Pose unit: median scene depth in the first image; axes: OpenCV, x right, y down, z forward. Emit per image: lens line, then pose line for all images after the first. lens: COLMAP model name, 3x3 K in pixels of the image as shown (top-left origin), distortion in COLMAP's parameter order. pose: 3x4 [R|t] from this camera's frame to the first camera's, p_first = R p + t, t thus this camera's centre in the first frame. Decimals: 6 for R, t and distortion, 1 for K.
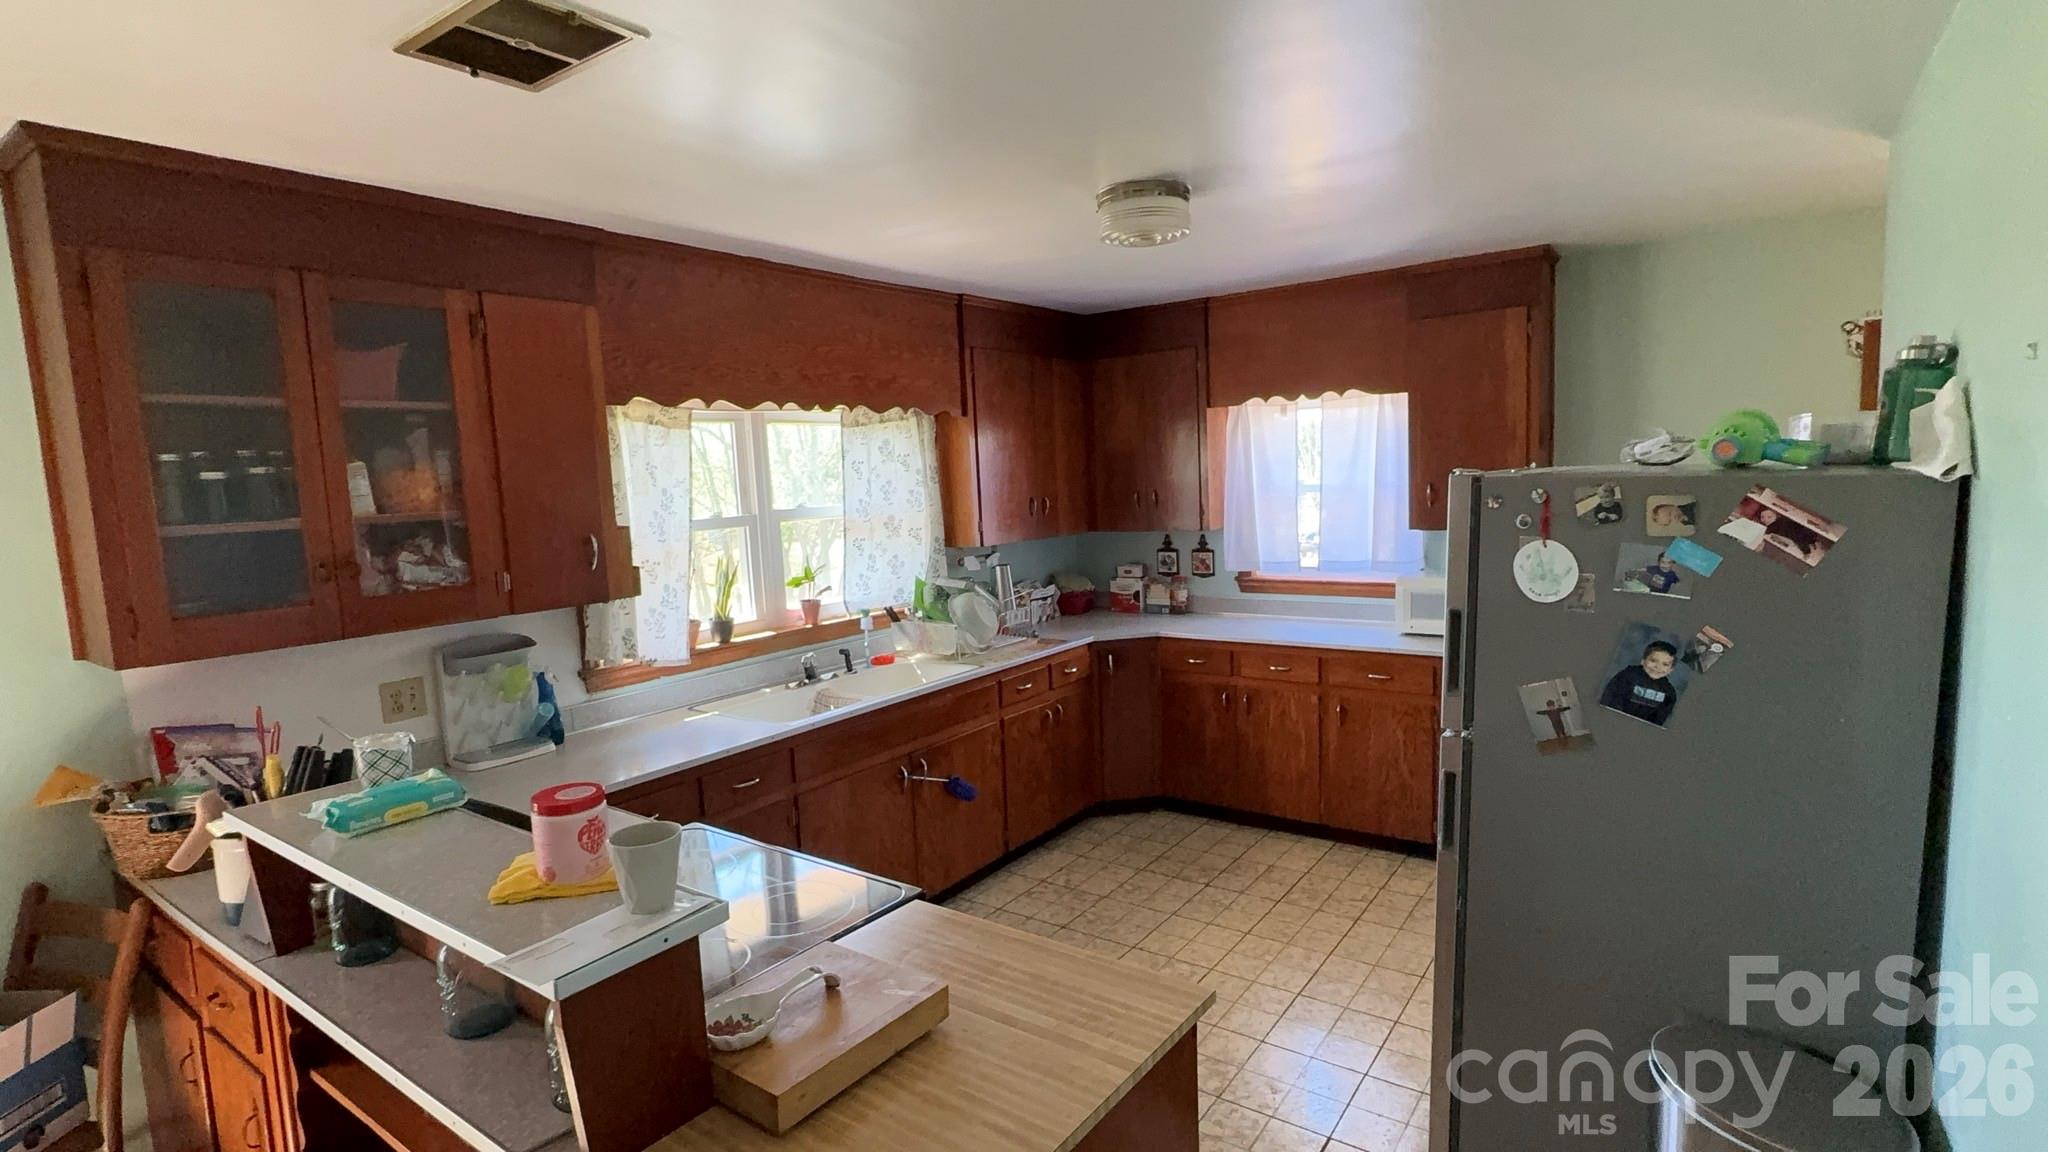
lens RADIAL K [[981.1, 0, 1021.1], [0, 981.1, 592.3], [0, 0, 1]] dist [-0.000017, -0.000380]
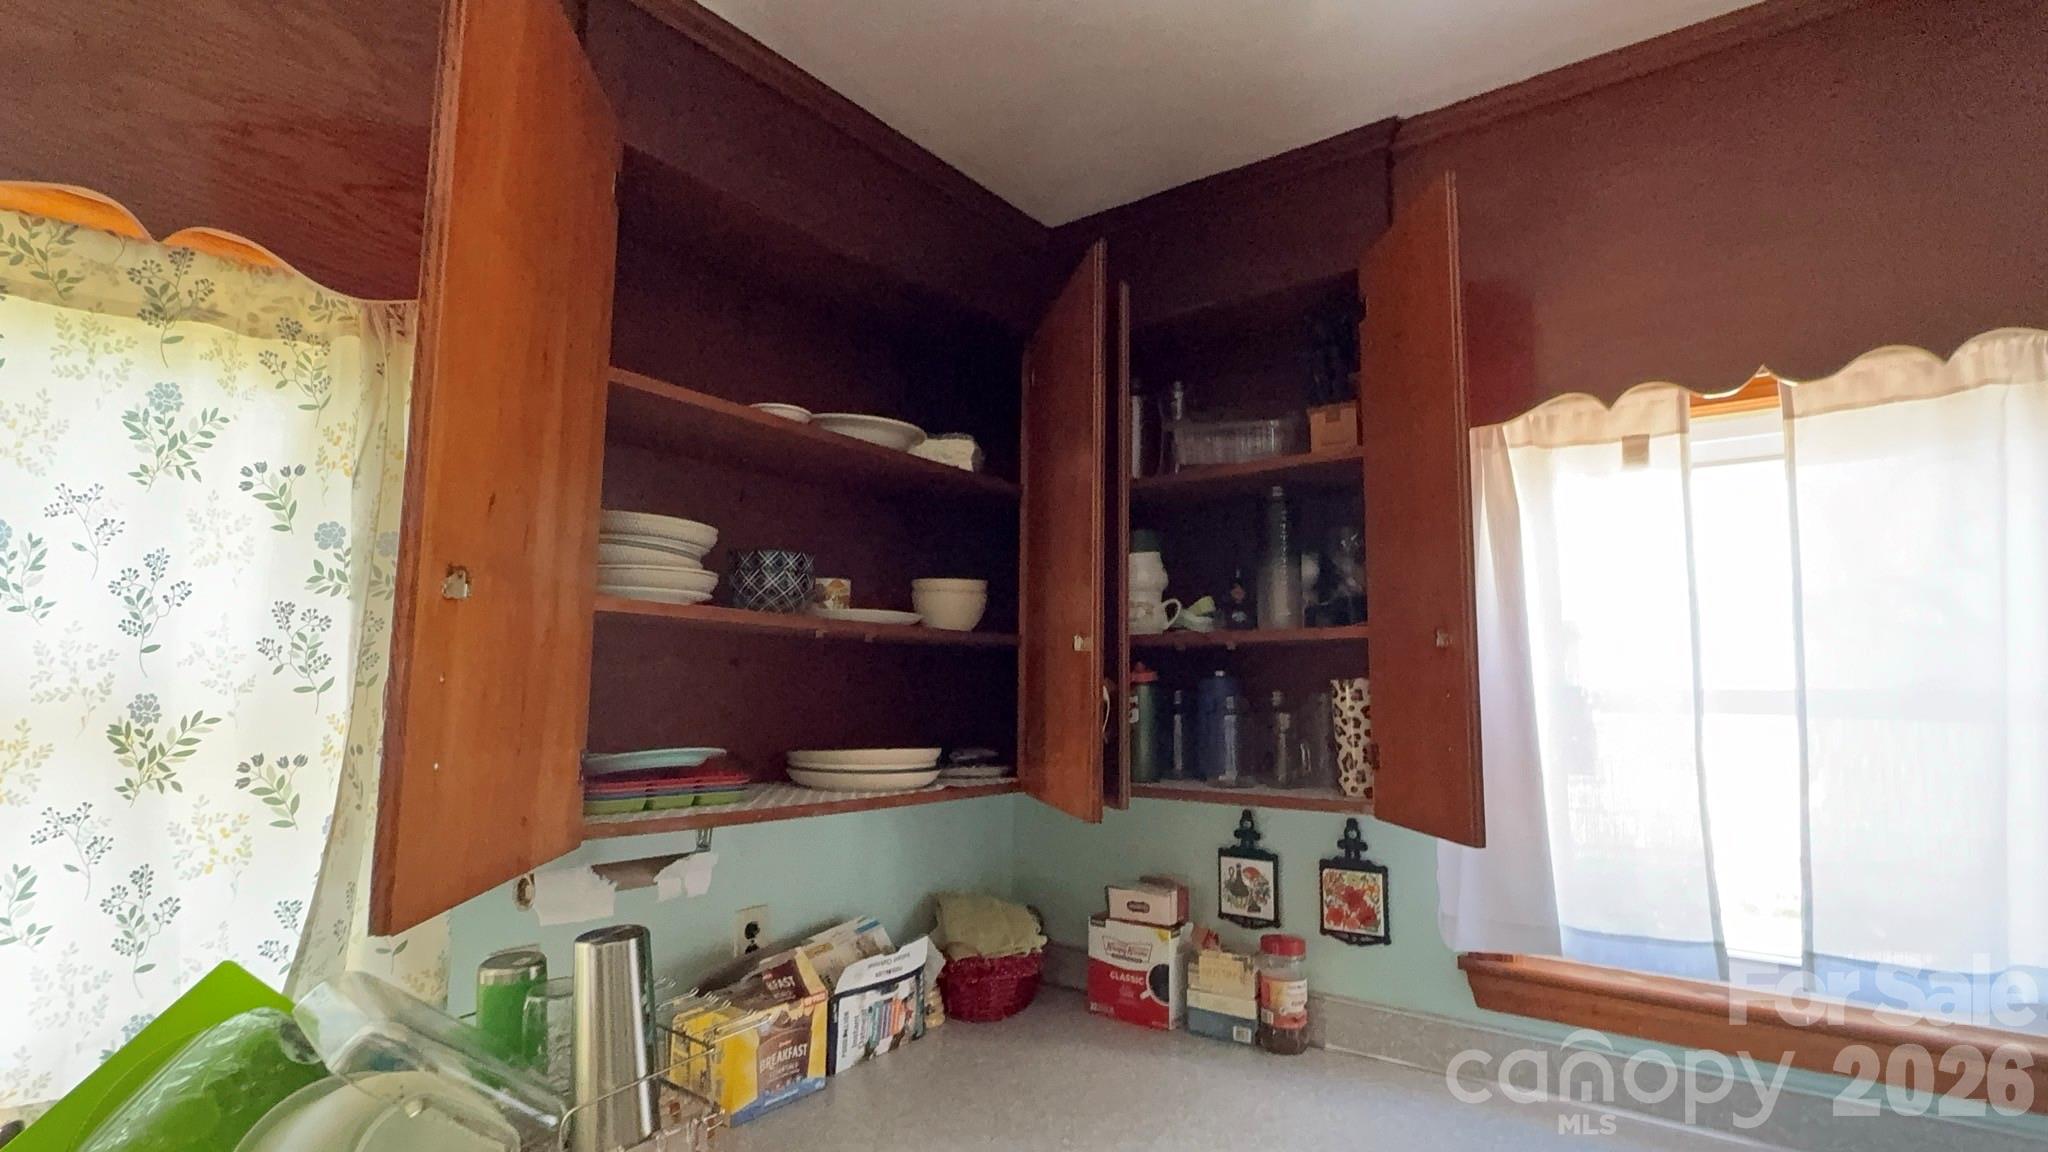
lens RADIAL K [[981.1, 0, 1021.1], [0, 981.1, 592.3], [0, 0, 1]] dist [-0.000017, -0.000380]
pose [[0.998069, 0.057502, -0.023505, 0.071448], [-0.061297, 0.973030, -0.222384, -0.054239], [0.010084, 0.223396, 0.974676, 0.654700]]
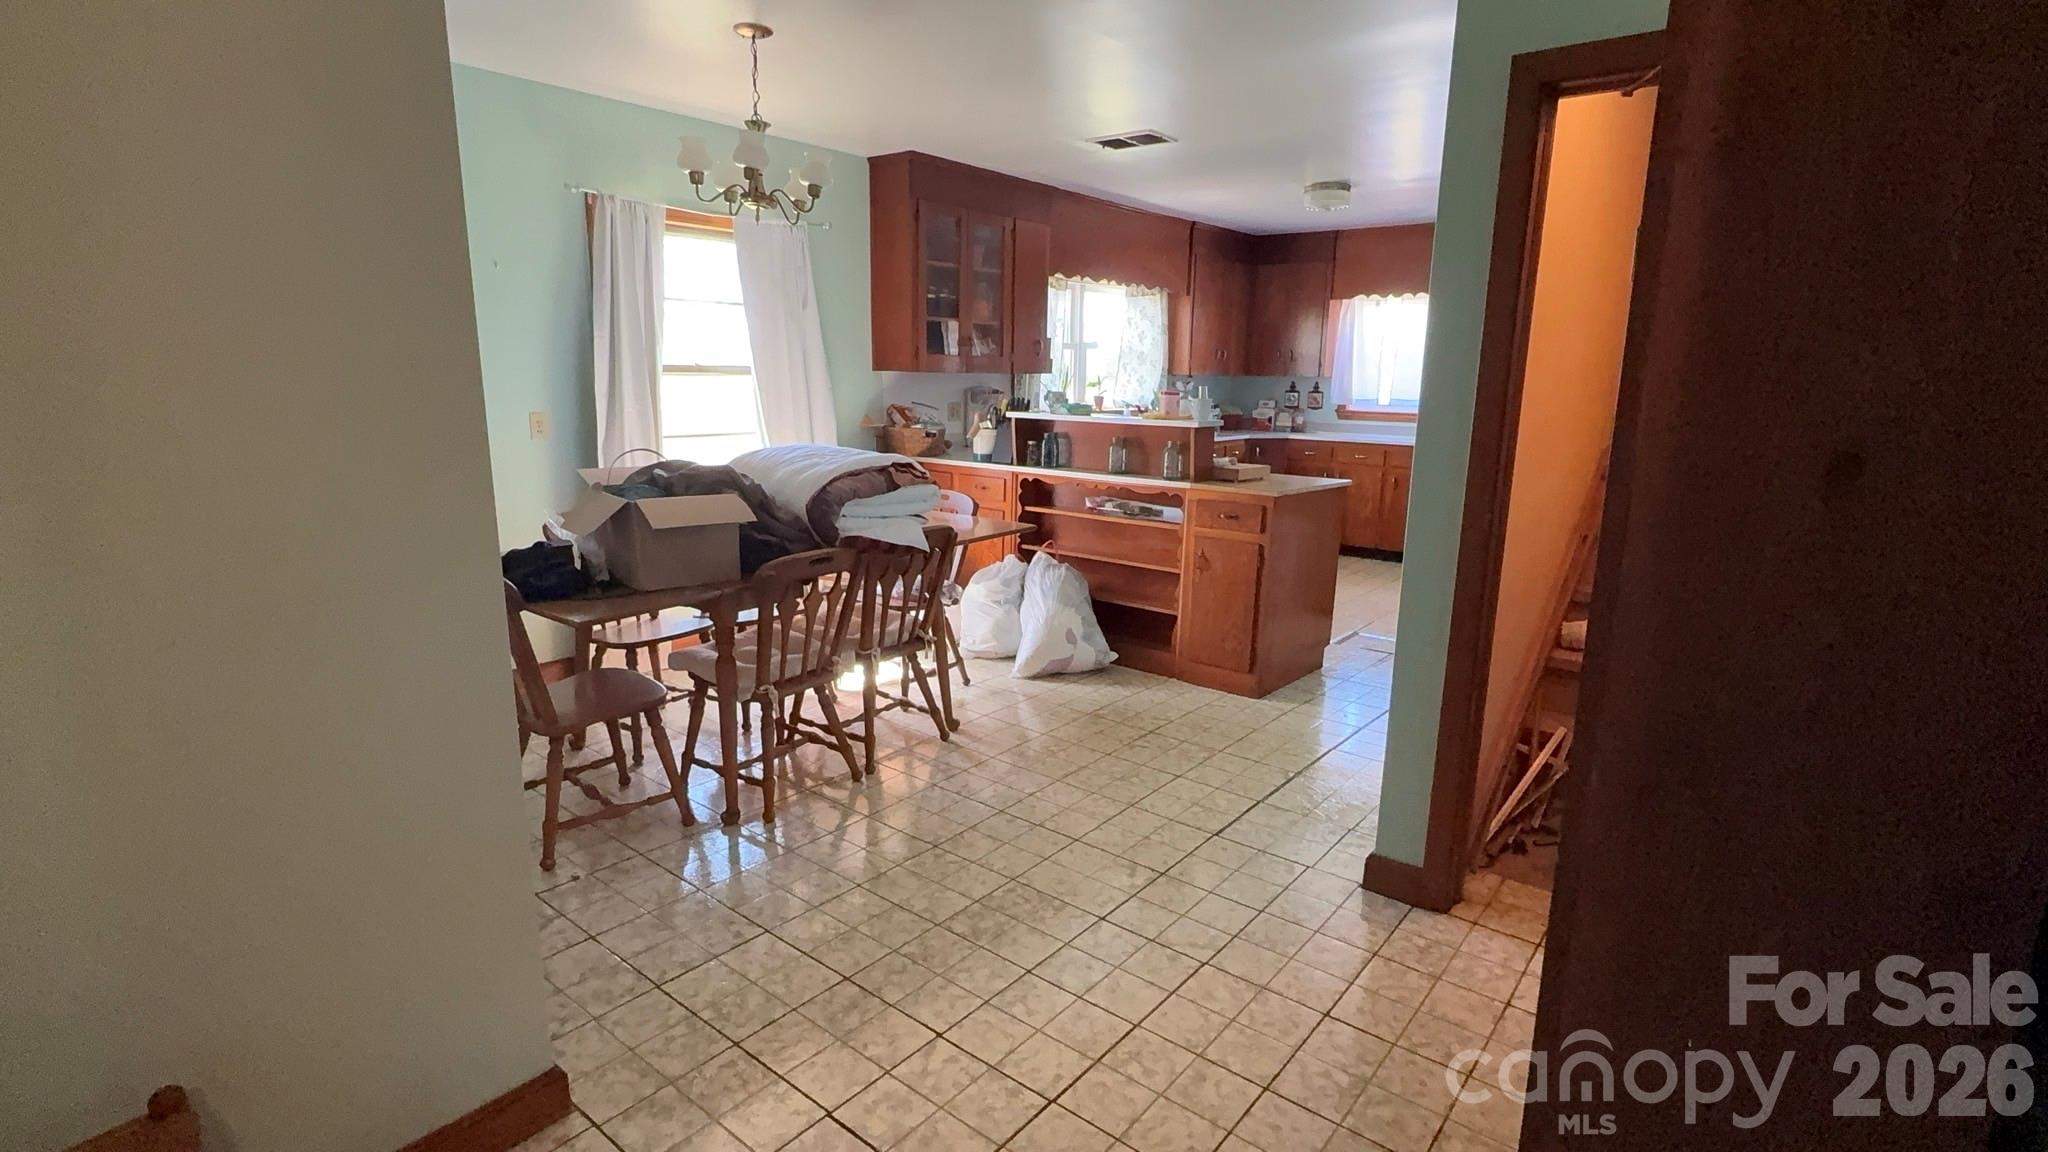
lens RADIAL K [[981.1, 0, 1021.1], [0, 981.1, 592.3], [0, 0, 1]] dist [-0.000017, -0.000380]
pose [[0.996548, 0.071552, -0.042095, -0.206398], [-0.066918, 0.992455, 0.102742, 0.152429], [0.049129, -0.099571, 0.993817, -0.652694]]
